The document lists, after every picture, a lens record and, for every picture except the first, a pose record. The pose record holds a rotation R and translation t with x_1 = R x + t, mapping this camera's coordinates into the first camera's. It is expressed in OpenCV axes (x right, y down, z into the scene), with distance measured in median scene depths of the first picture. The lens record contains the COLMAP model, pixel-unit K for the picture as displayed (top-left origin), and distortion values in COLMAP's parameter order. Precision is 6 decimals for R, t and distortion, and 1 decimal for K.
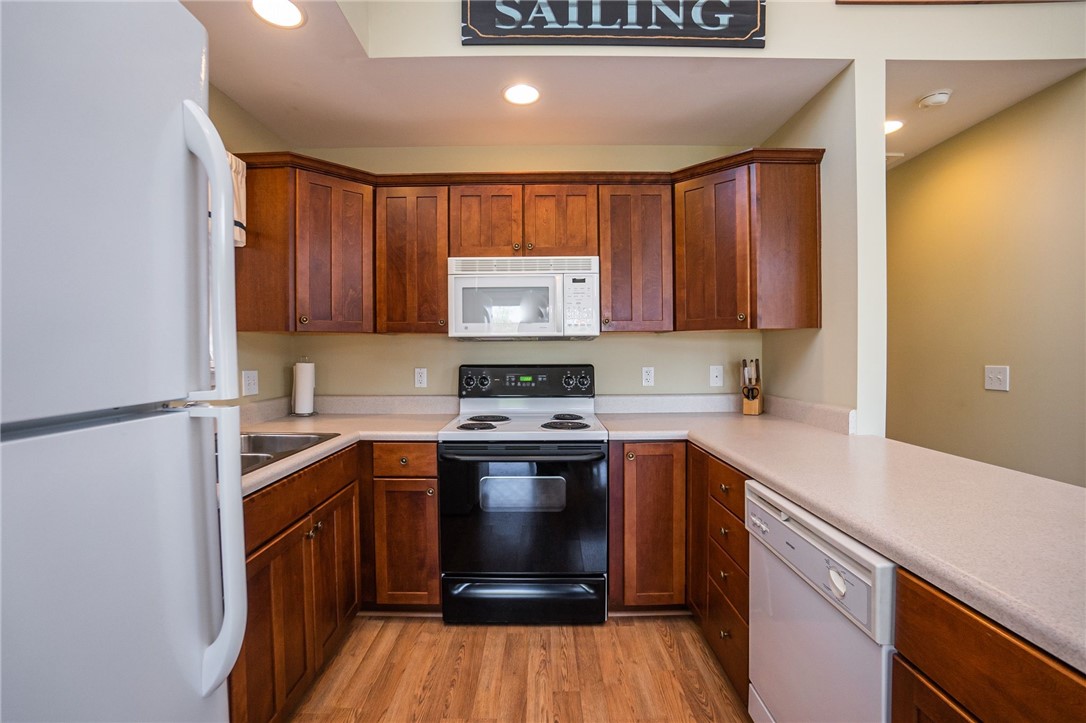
lens RADIAL K [[477.9, 0, 537.6], [0, 477.9, 358.7], [0, 0, 1]] dist [-0.061614, 0.021850]
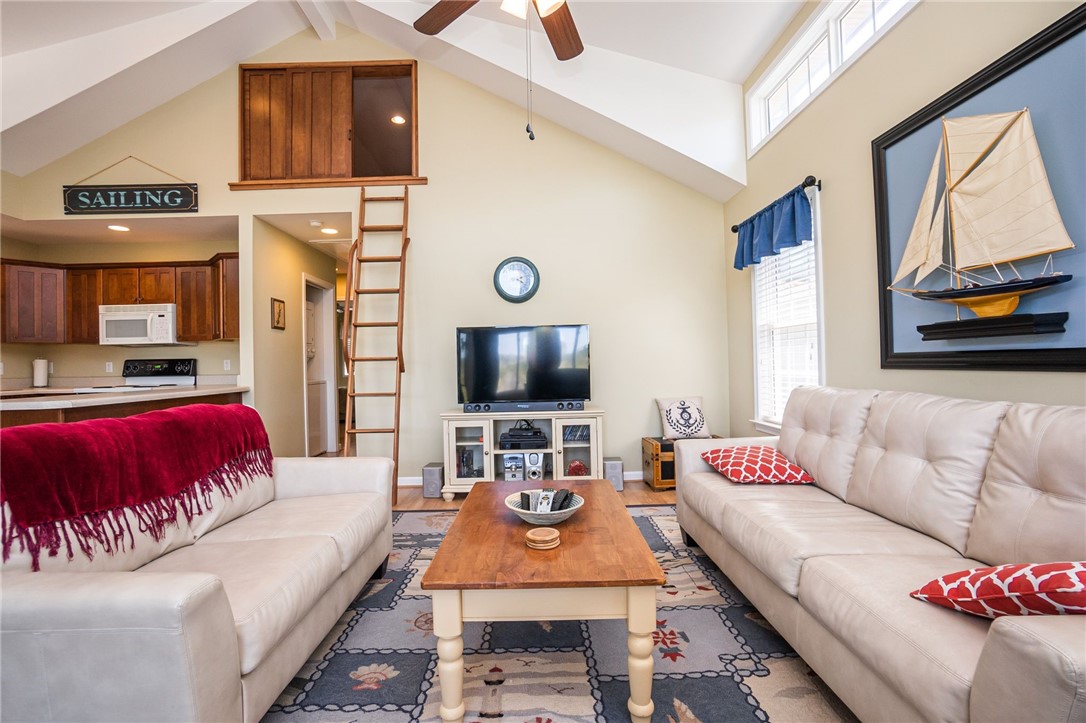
lens RADIAL K [[477.9, 0, 537.6], [0, 477.9, 358.7], [0, 0, 1]] dist [-0.061614, 0.021850]
pose [[0.999673, -0.014377, 0.021159, 1.629499], [0.014903, 0.999578, -0.024916, 0.088743], [-0.020792, 0.025223, 0.999466, -0.980103]]
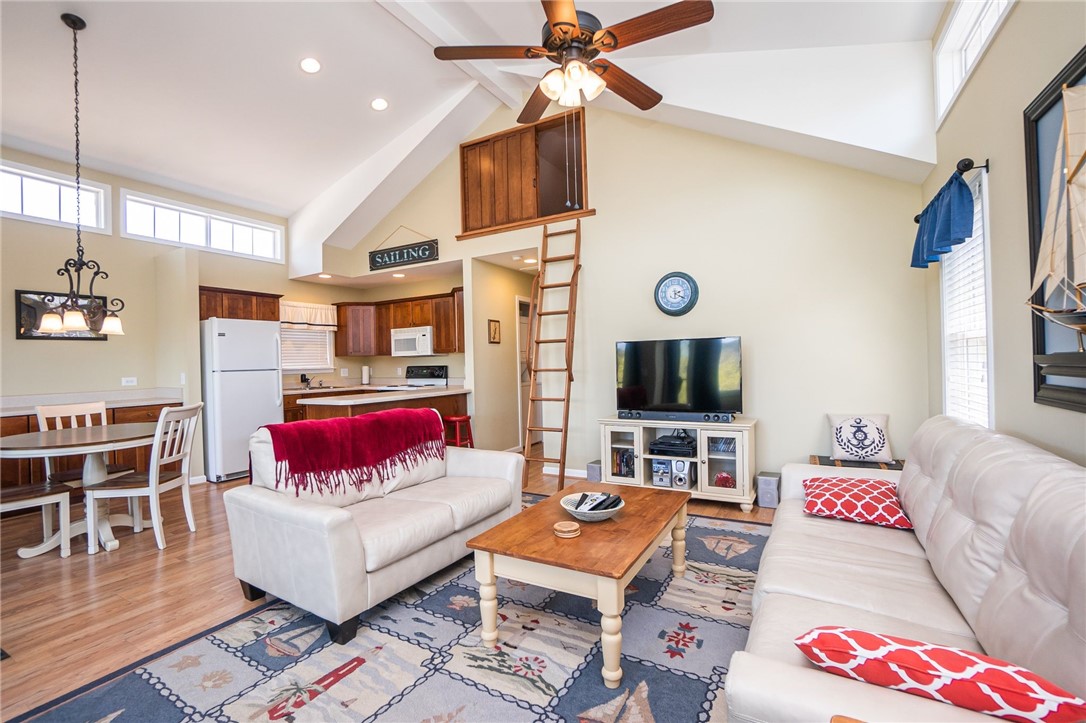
lens RADIAL K [[477.9, 0, 537.6], [0, 477.9, 358.7], [0, 0, 1]] dist [-0.061614, 0.021850]
pose [[0.868131, -0.018165, -0.496003, 2.041780], [0.011520, 0.999798, -0.016452, 0.026463], [0.496202, 0.008568, 0.868165, -1.085850]]
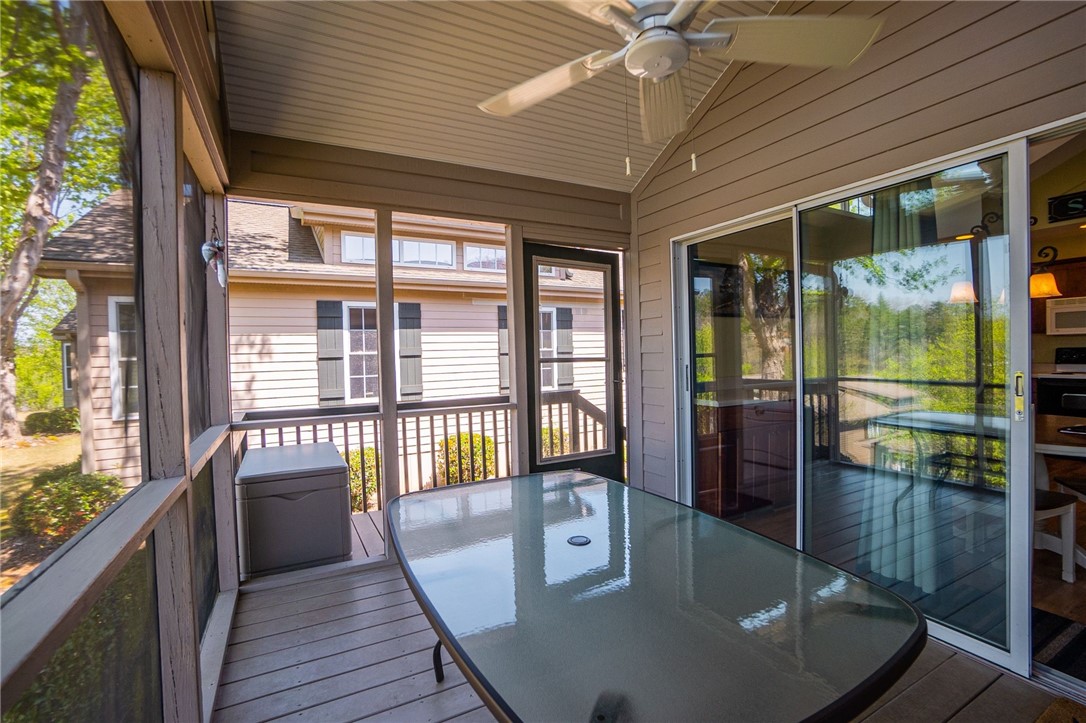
lens RADIAL K [[477.9, 0, 537.6], [0, 477.9, 358.7], [0, 0, 1]] dist [-0.061614, 0.021850]
pose [[0.463309, 0.010141, -0.886139, 0.618788], [0.003409, 0.999907, 0.013226, 0.029718], [0.886190, -0.009148, 0.463231, -2.139964]]
